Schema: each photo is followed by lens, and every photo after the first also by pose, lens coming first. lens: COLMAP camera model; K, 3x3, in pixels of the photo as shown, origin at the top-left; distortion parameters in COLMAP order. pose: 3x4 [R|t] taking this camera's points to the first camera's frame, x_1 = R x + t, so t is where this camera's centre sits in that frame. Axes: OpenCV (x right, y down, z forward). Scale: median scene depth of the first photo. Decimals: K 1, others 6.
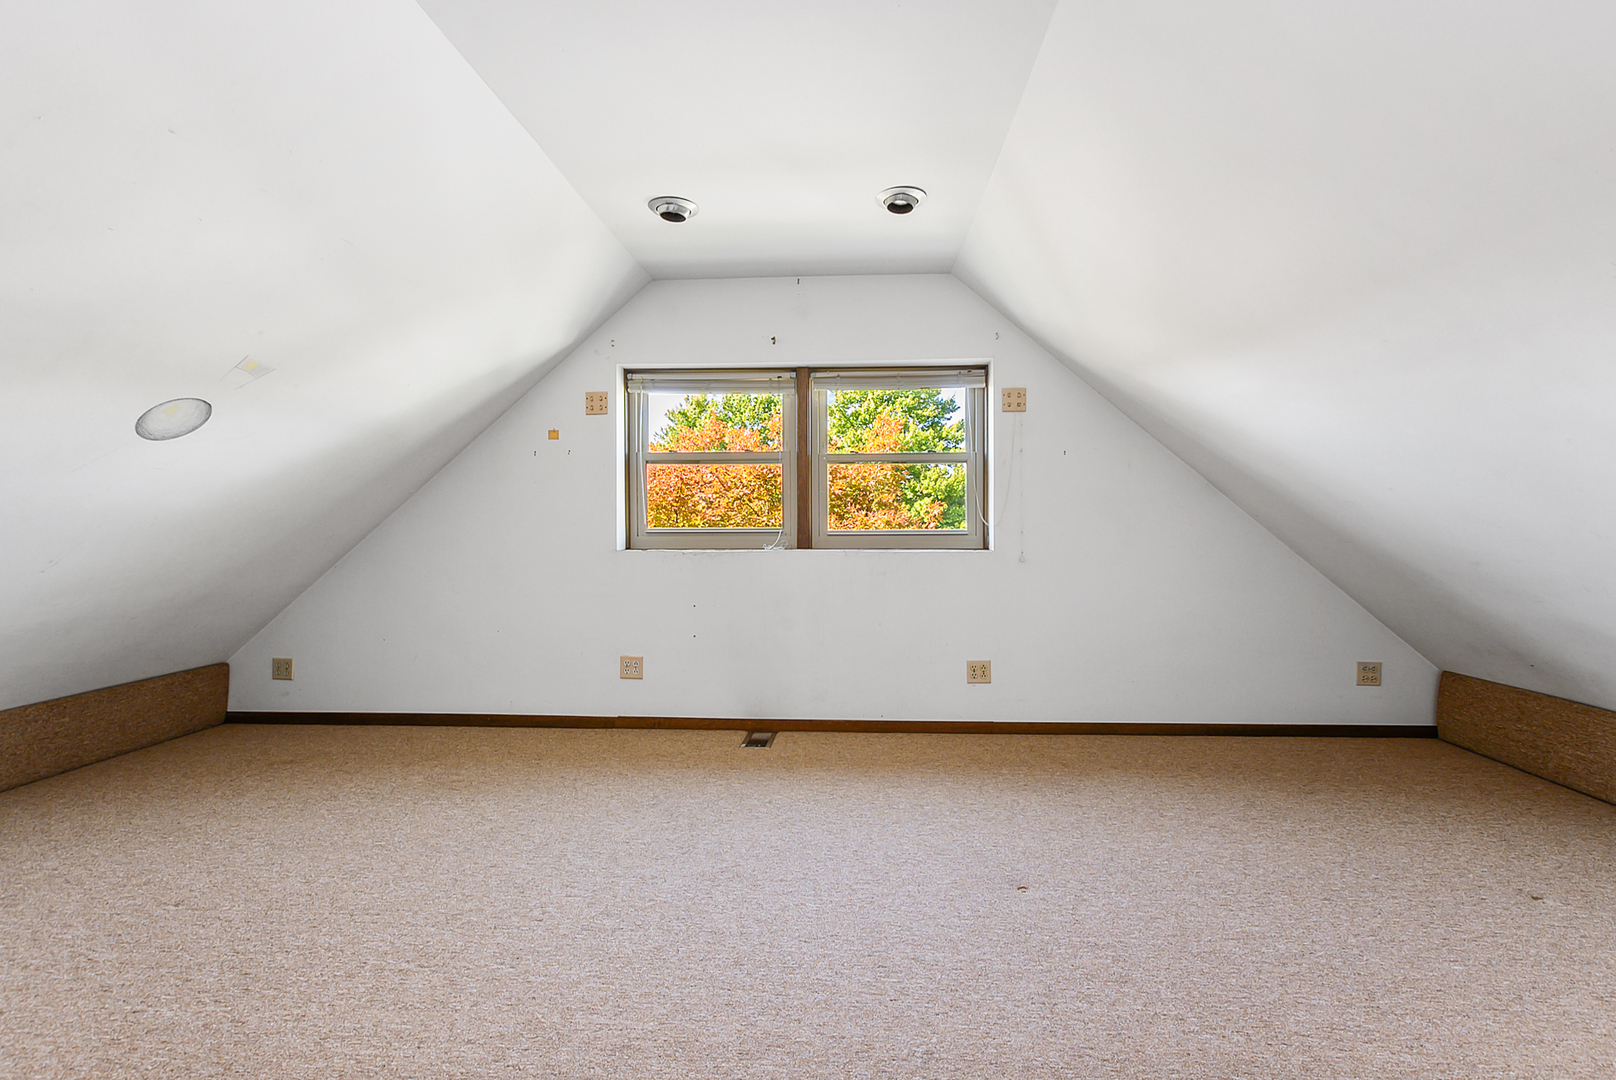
lens RADIAL K [[711.1, 0, 807.6], [0, 711.1, 531.2], [0, 0, 1]] dist [0.011484, -0.007516]
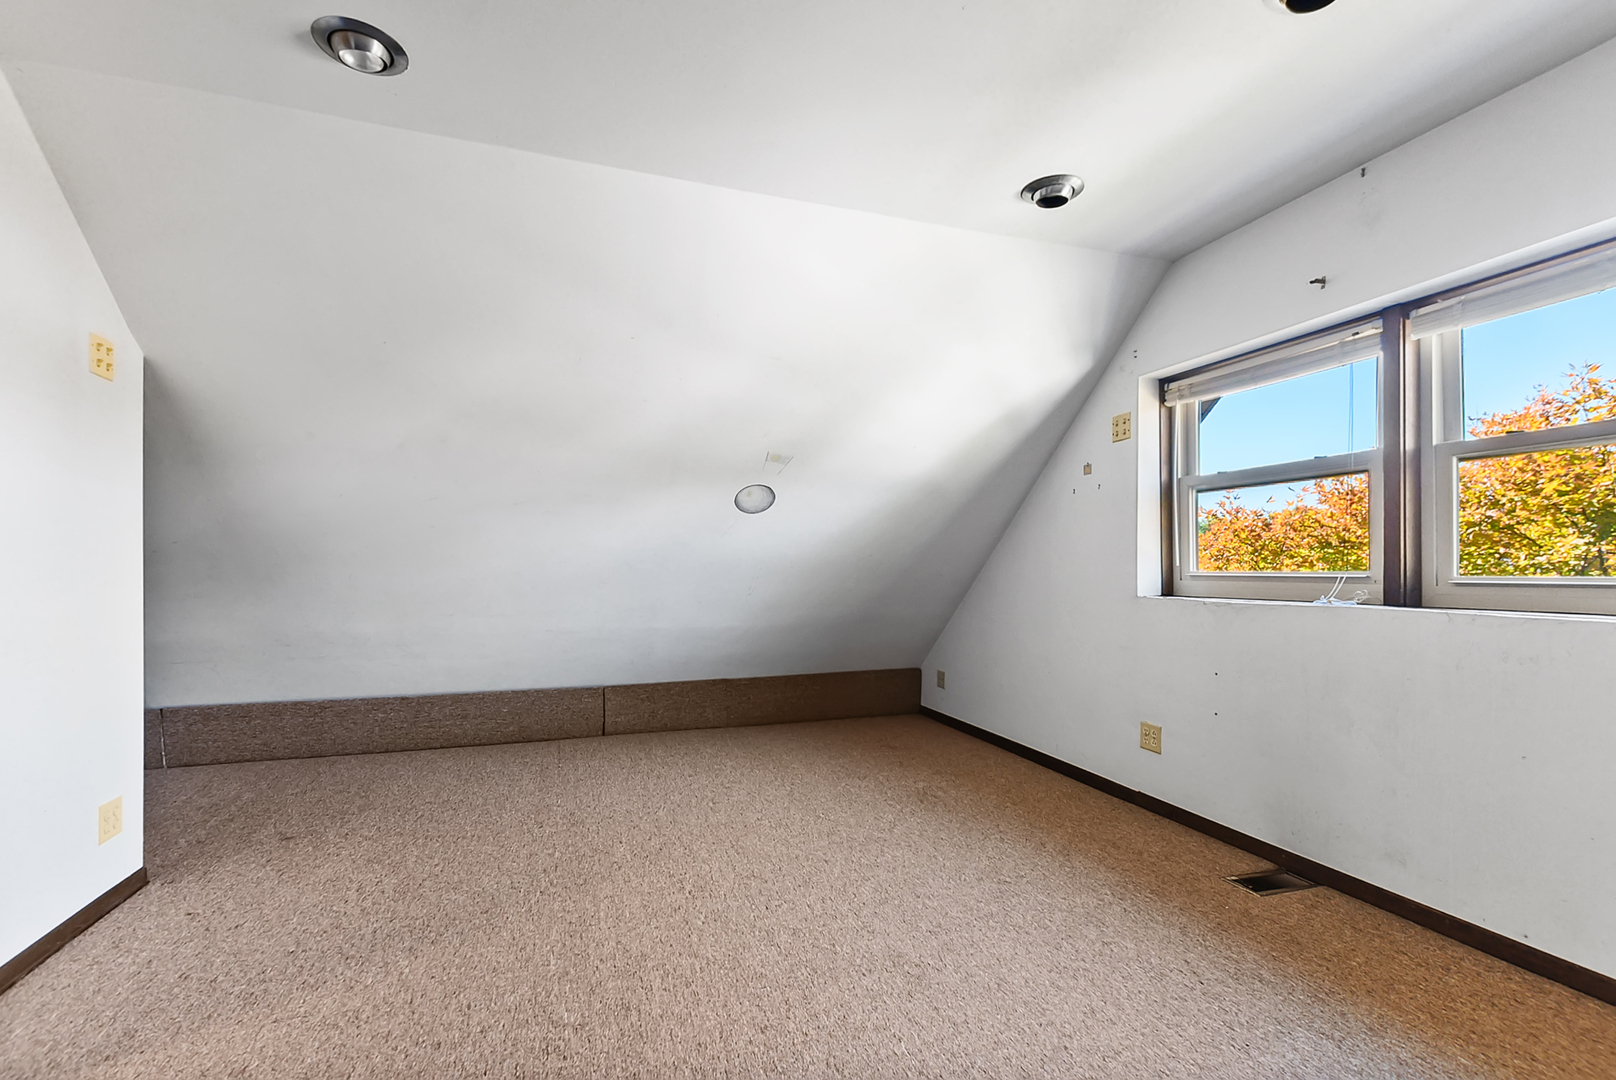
lens RADIAL K [[711.1, 0, 826.5], [0, 711.1, 576.0], [0, 0, 1]] dist [0.011484, -0.007516]
pose [[0.399695, 0.012357, -0.916565, 0.375997], [-0.007917, 0.999918, 0.010028, -0.003212], [0.916614, 0.003248, 0.399760, 0.327685]]
